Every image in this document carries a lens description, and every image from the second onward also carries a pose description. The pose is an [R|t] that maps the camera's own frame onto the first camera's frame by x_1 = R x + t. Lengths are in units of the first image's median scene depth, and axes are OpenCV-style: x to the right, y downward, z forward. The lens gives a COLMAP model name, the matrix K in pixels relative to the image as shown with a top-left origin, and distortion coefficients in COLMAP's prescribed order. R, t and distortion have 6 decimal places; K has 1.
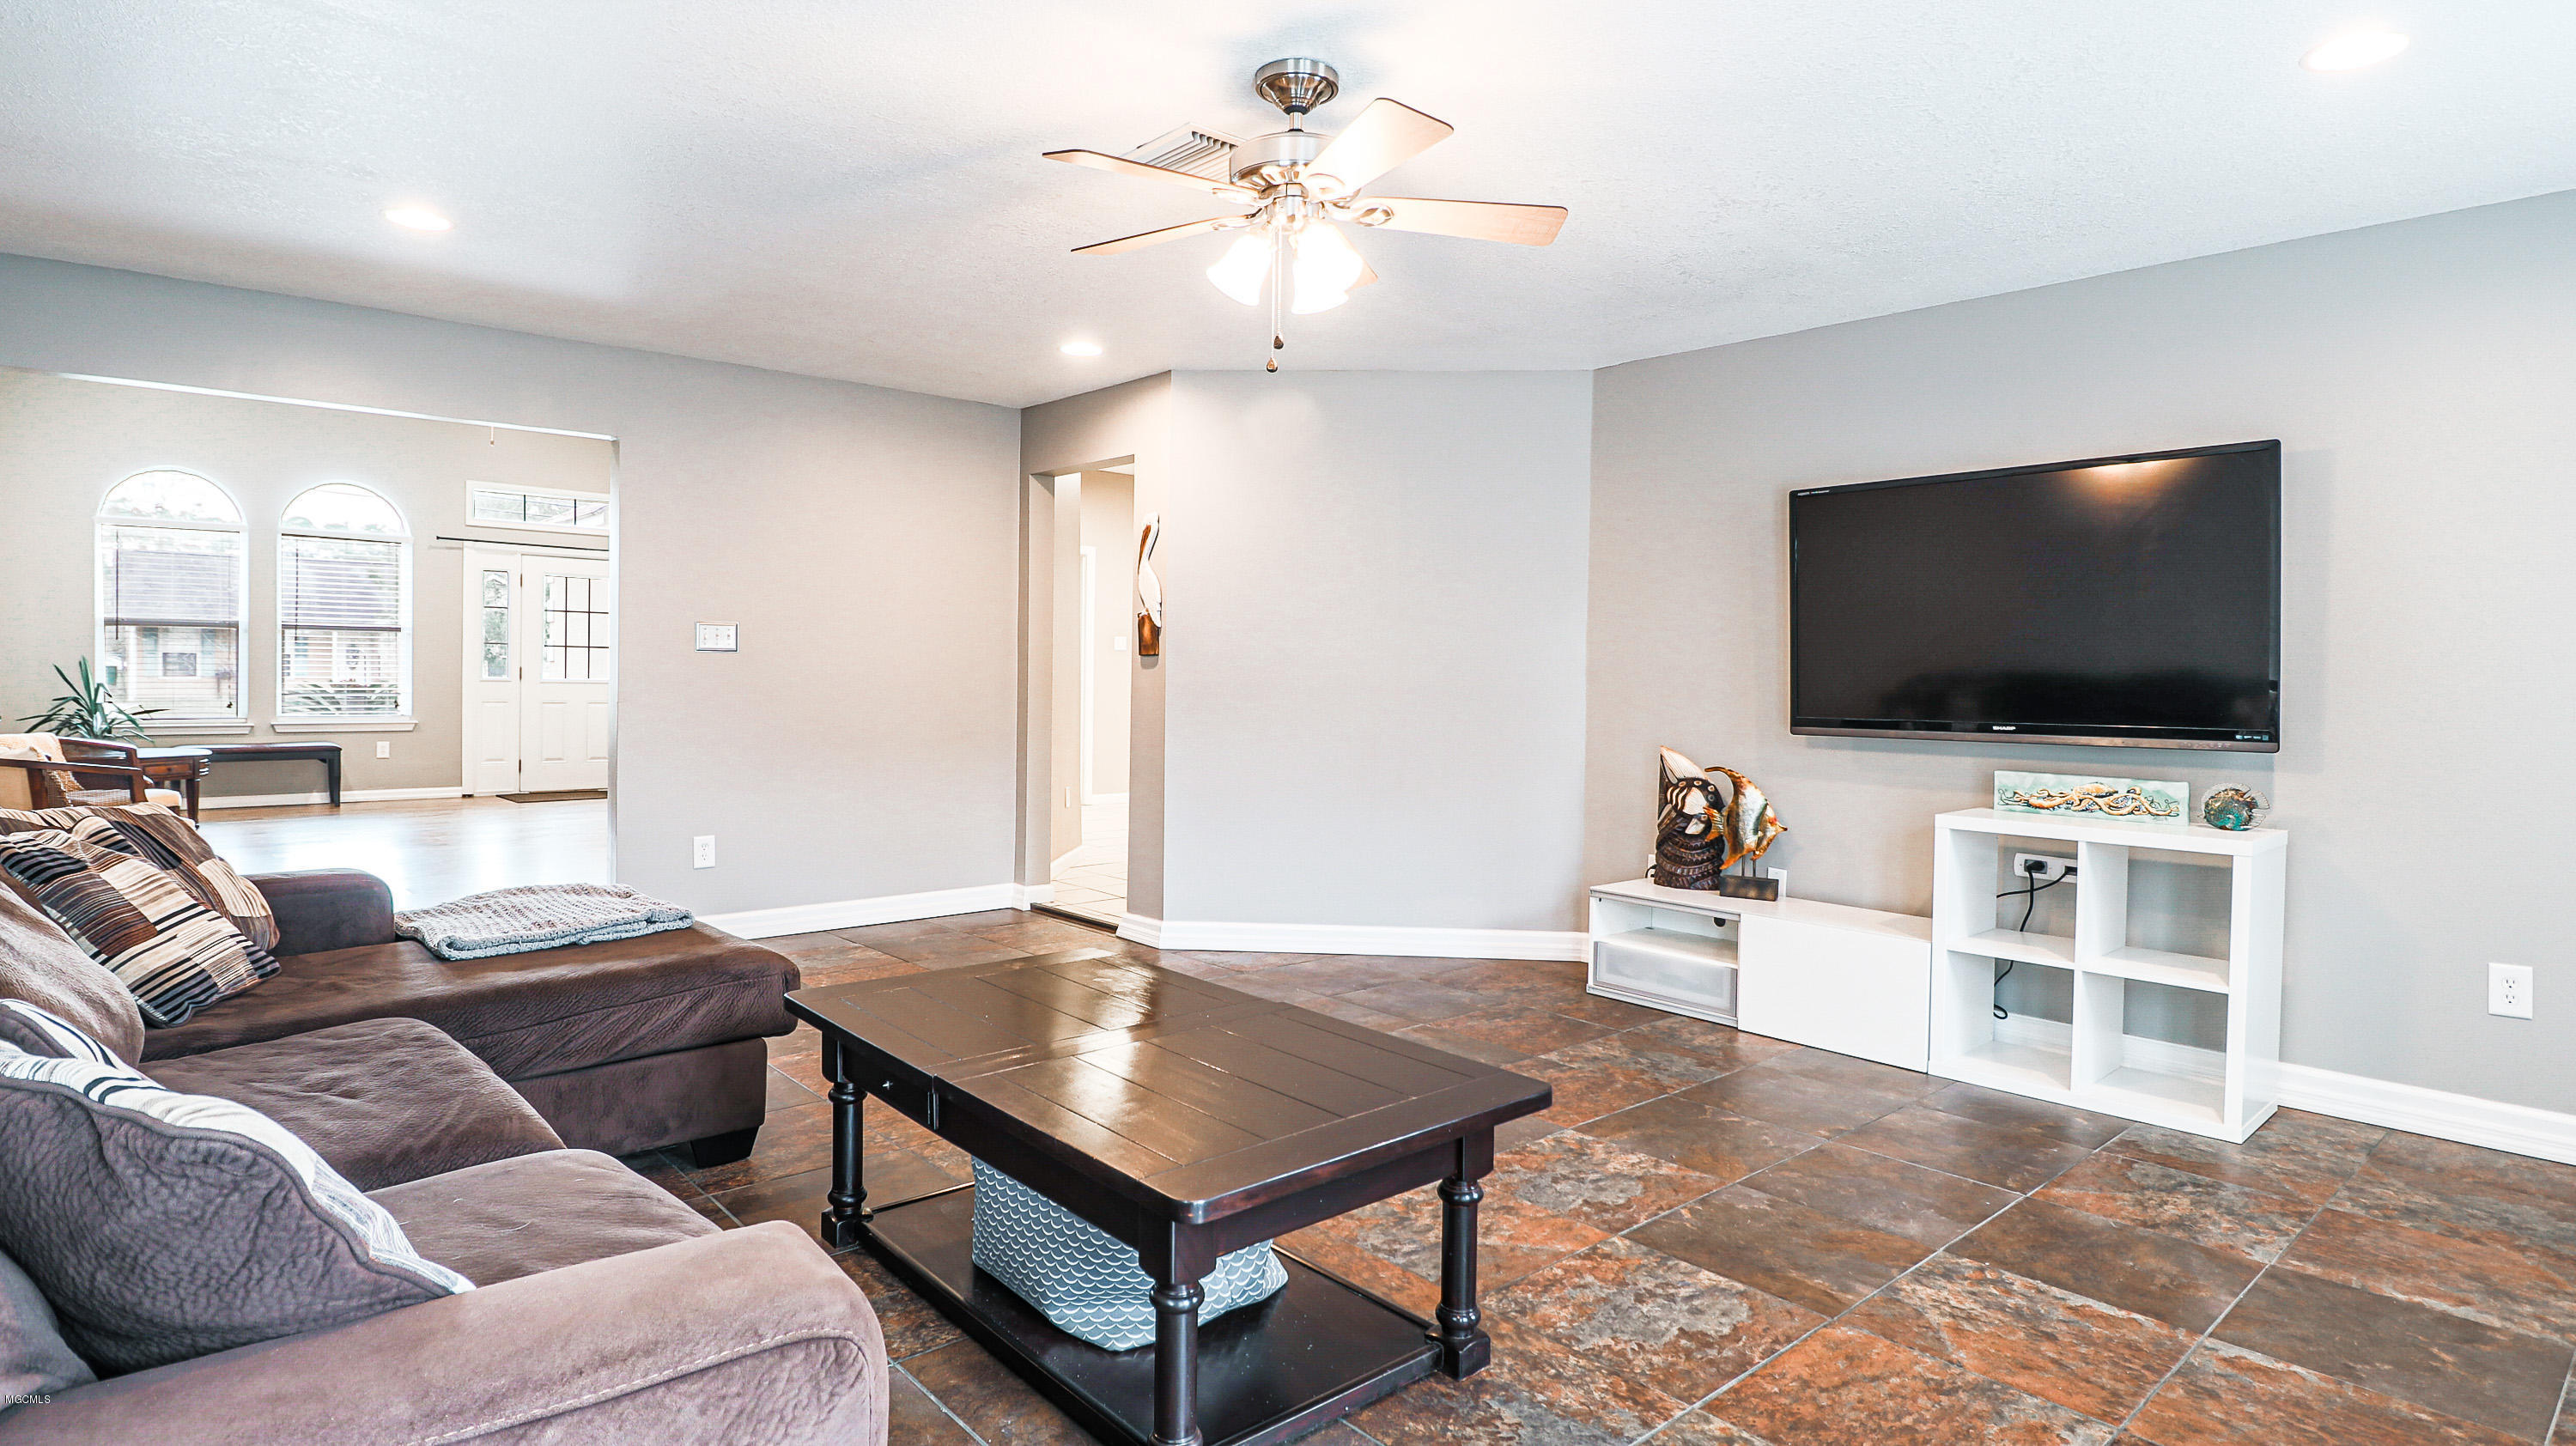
lens RADIAL K [[1335.7, 0, 1272.7], [0, 1335.7, 699.9], [0, 0, 1]] dist [-0.010503, -0.001212]
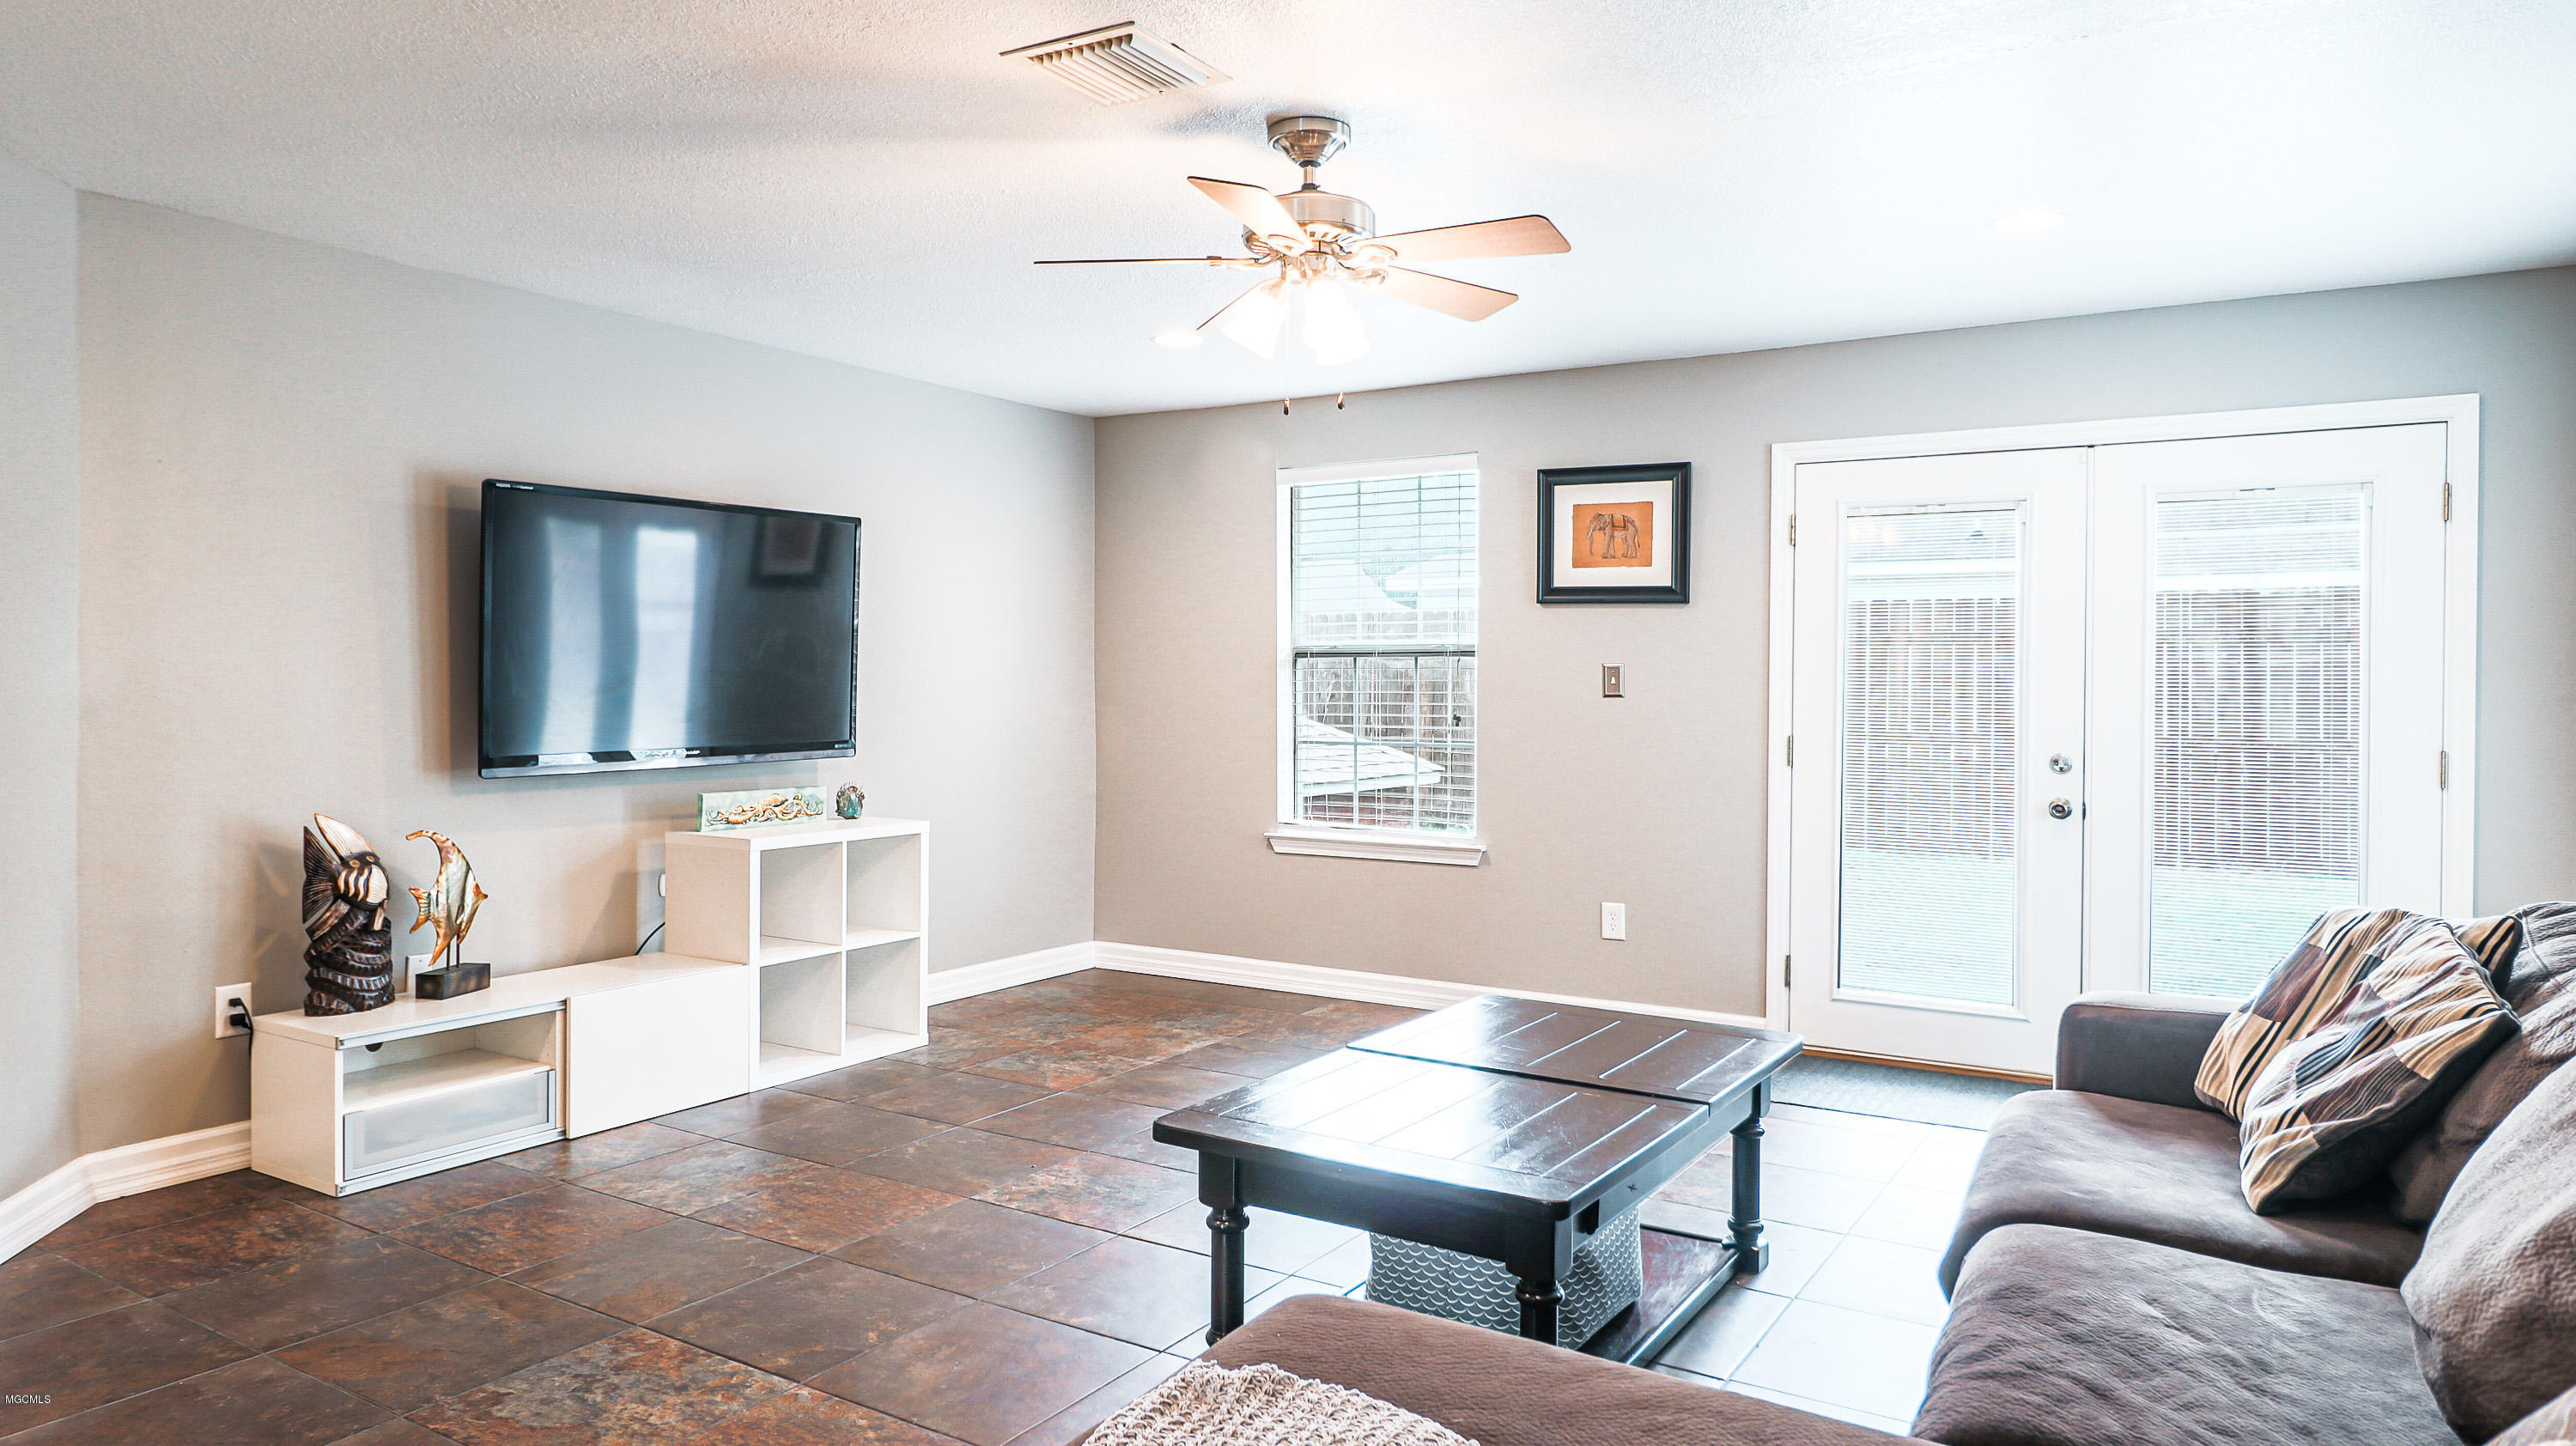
lens RADIAL K [[1623.3, 0, 1226.7], [0, 1623.3, 695.3], [0, 0, 1]] dist [0.006591, 0.001545]
pose [[-0.268220, -0.023733, 0.963065, -0.825436], [0.013732, 0.999501, 0.028455, -0.056625], [-0.963260, 0.020857, -0.267760, 1.003854]]
